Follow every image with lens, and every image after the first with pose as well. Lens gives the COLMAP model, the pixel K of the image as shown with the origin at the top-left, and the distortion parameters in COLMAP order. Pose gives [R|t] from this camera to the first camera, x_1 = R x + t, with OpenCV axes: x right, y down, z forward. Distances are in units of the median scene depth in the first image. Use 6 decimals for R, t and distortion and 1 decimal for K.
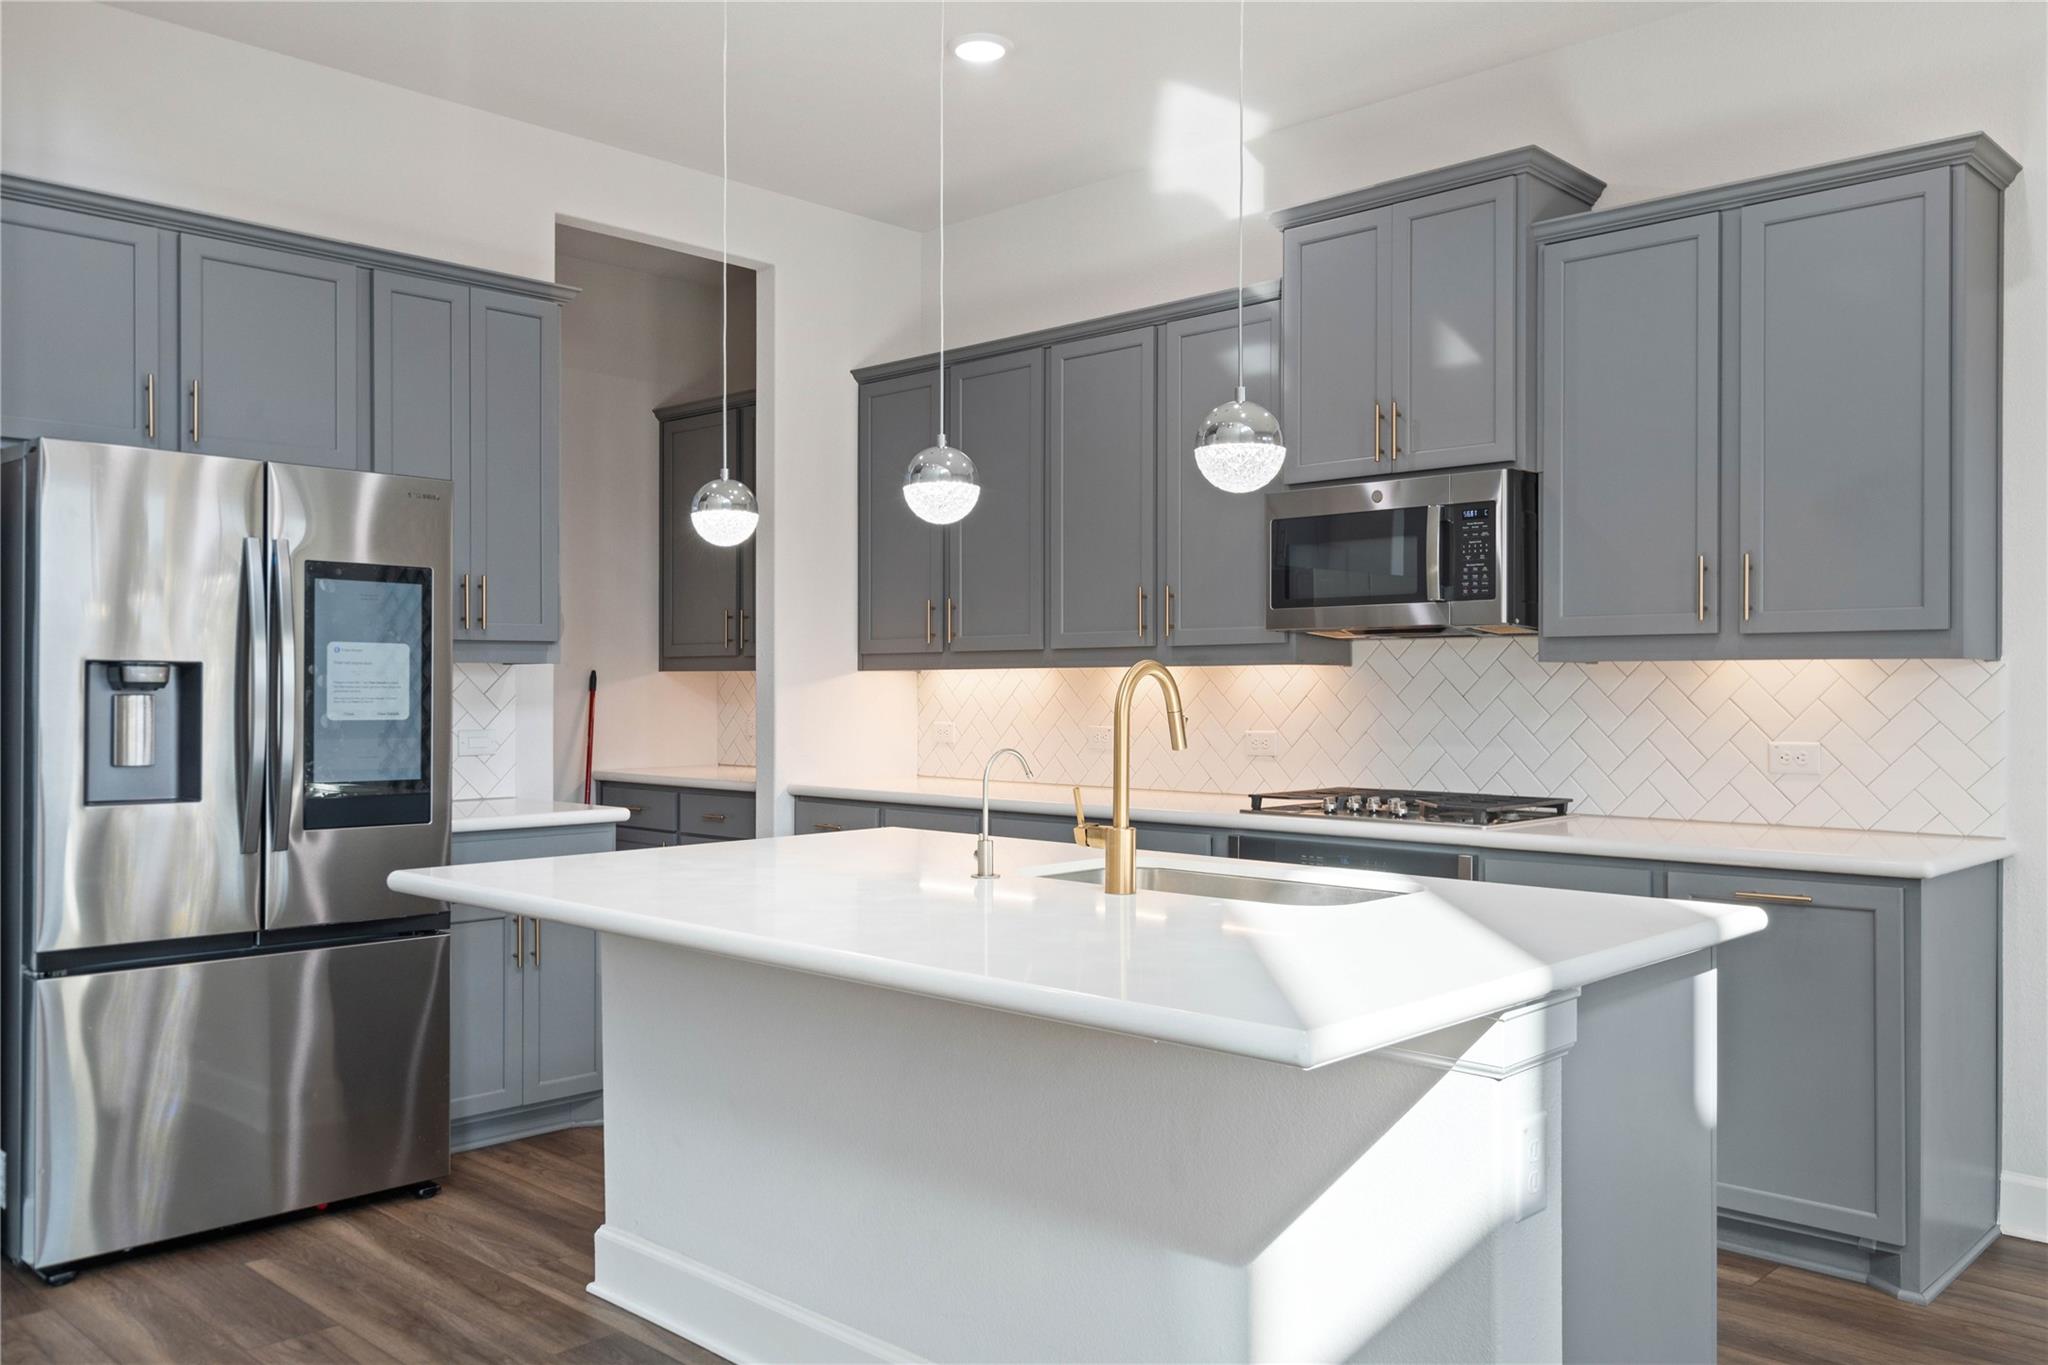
lens RADIAL K [[1613.0, 0, 1034.5], [0, 1613.0, 682.8], [0, 0, 1]] dist [0.009591, 0.003504]
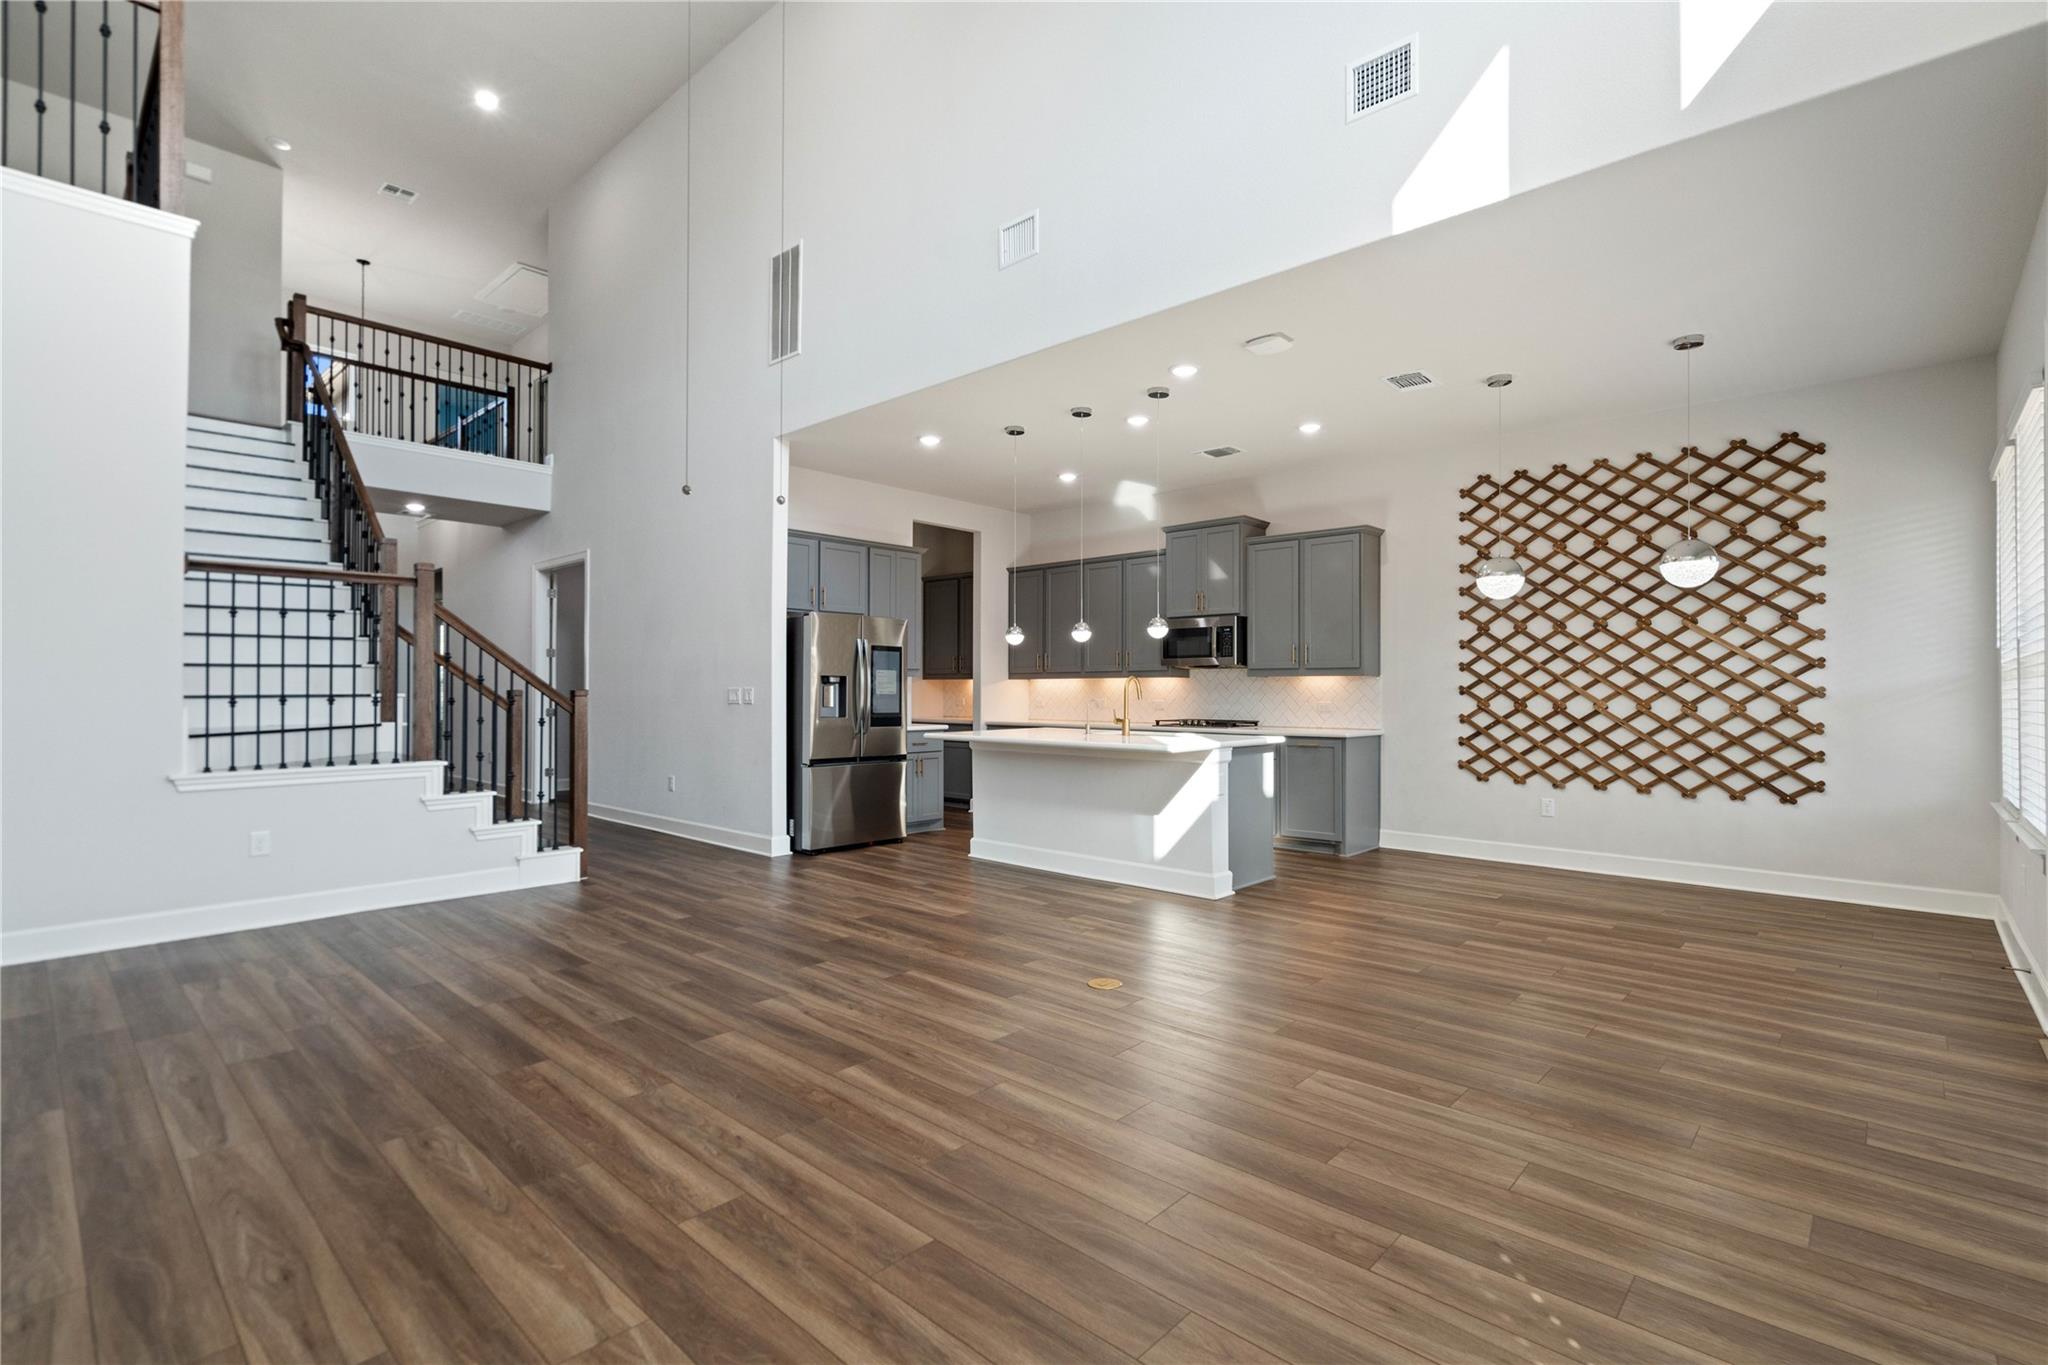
lens RADIAL K [[938.4, 0, 1045.0], [0, 938.4, 677.0], [0, 0, 1]] dist [0.000443, 0.000211]
pose [[0.999662, 0.001654, 0.025950, -0.135690], [-0.001324, 0.999918, -0.012733, 0.011712], [-0.025969, 0.012694, 0.999582, -0.858341]]
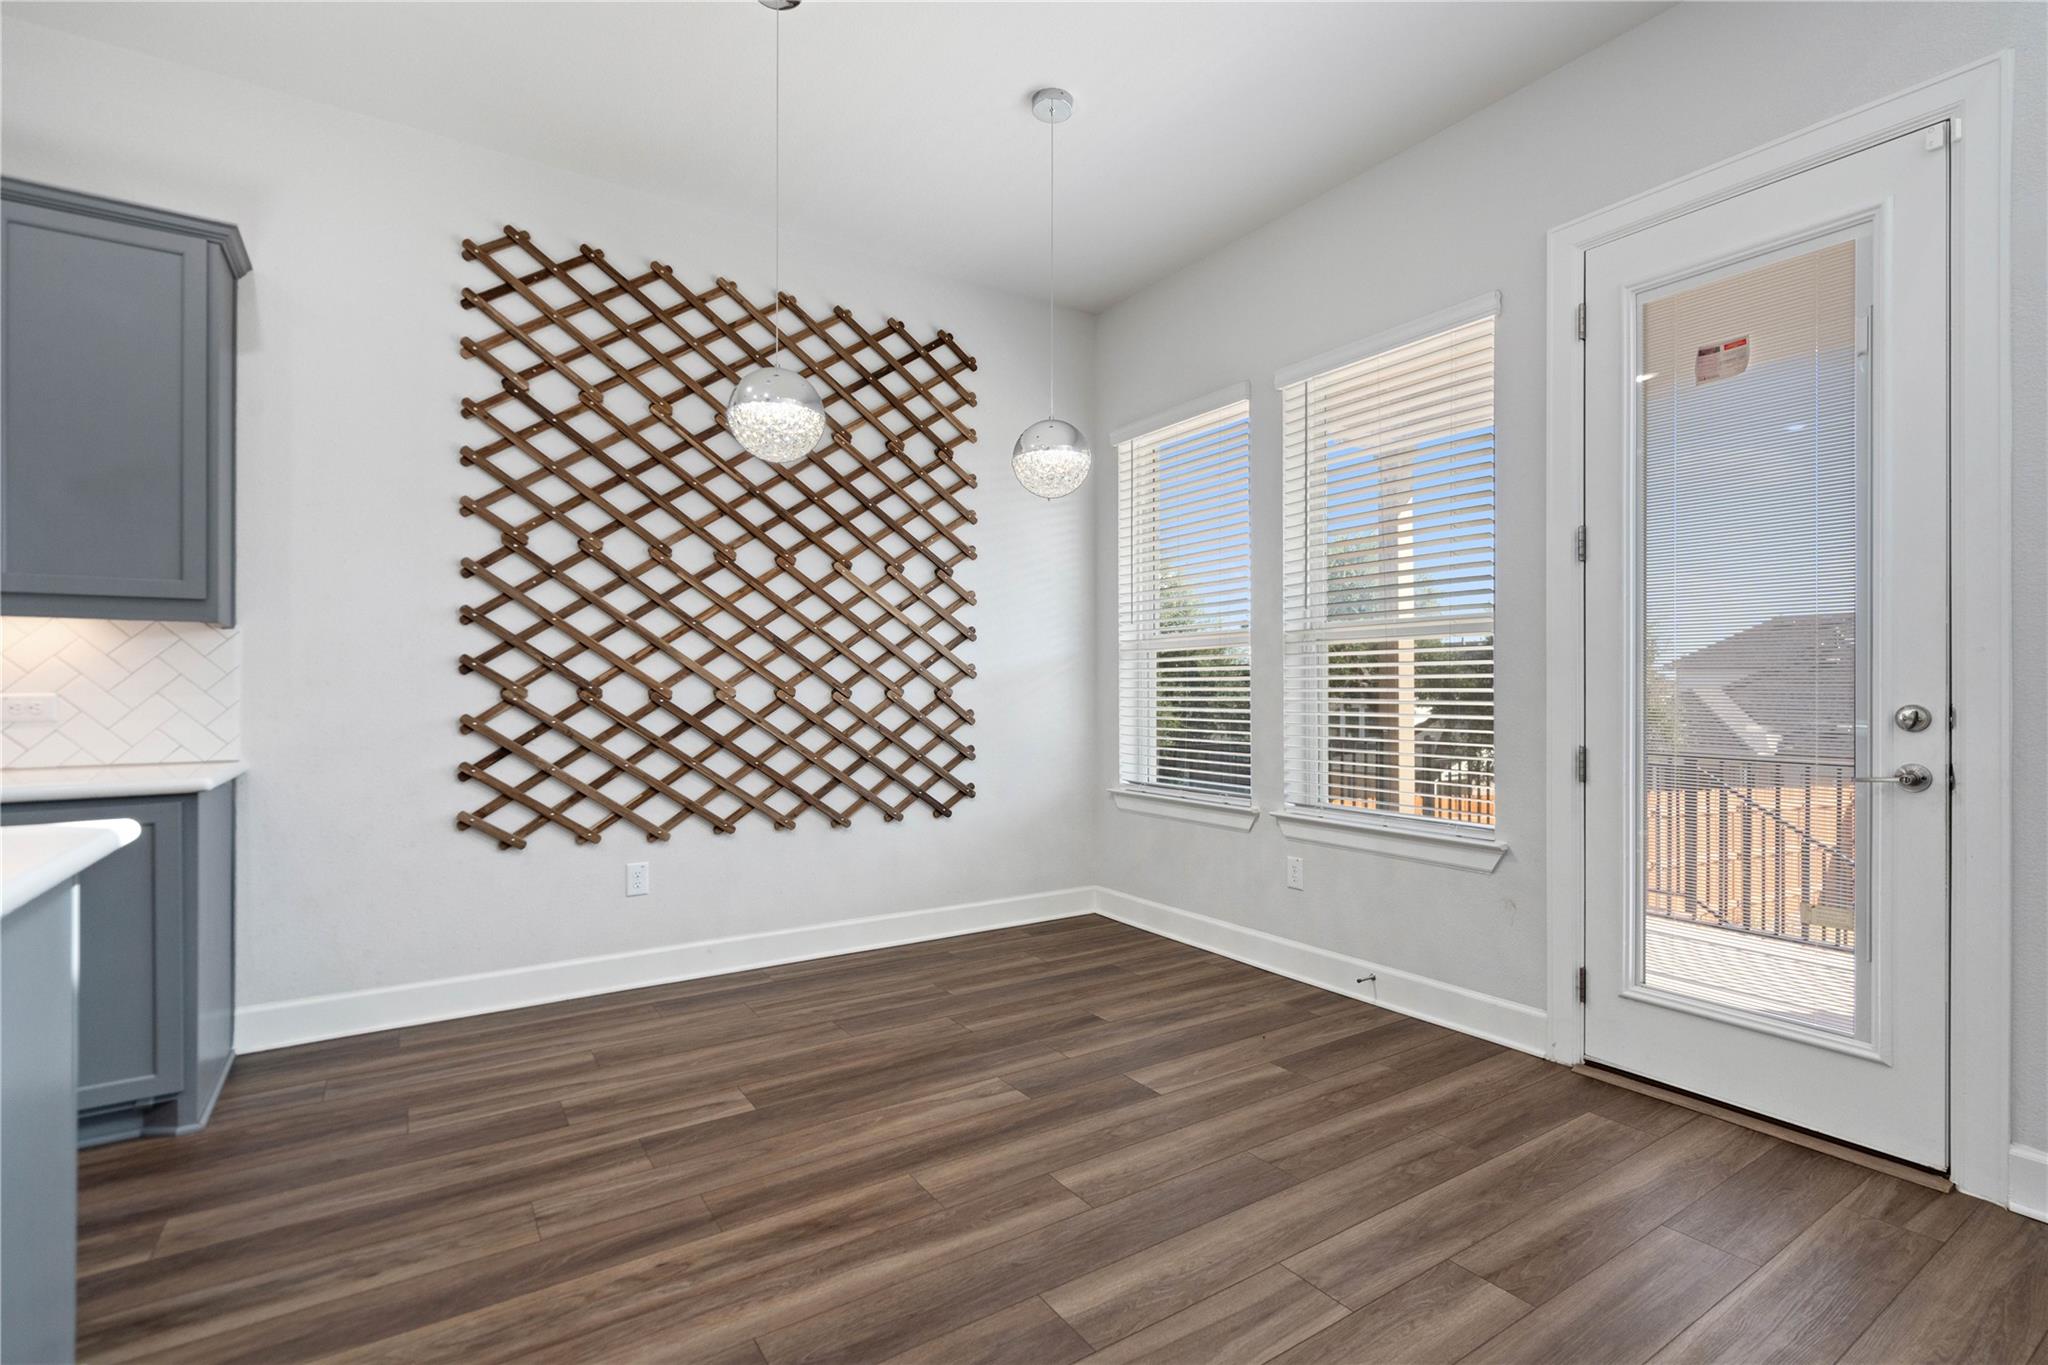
lens RADIAL K [[956.0, 0, 1035.3], [0, 956.0, 679.2], [0, 0, 1]] dist [0.003530, 0.000408]
pose [[0.218468, 0.004691, 0.975833, -0.031088], [0.000220, 0.999988, -0.004857, 0.030034], [-0.975844, 0.001276, 0.218465, 0.165603]]
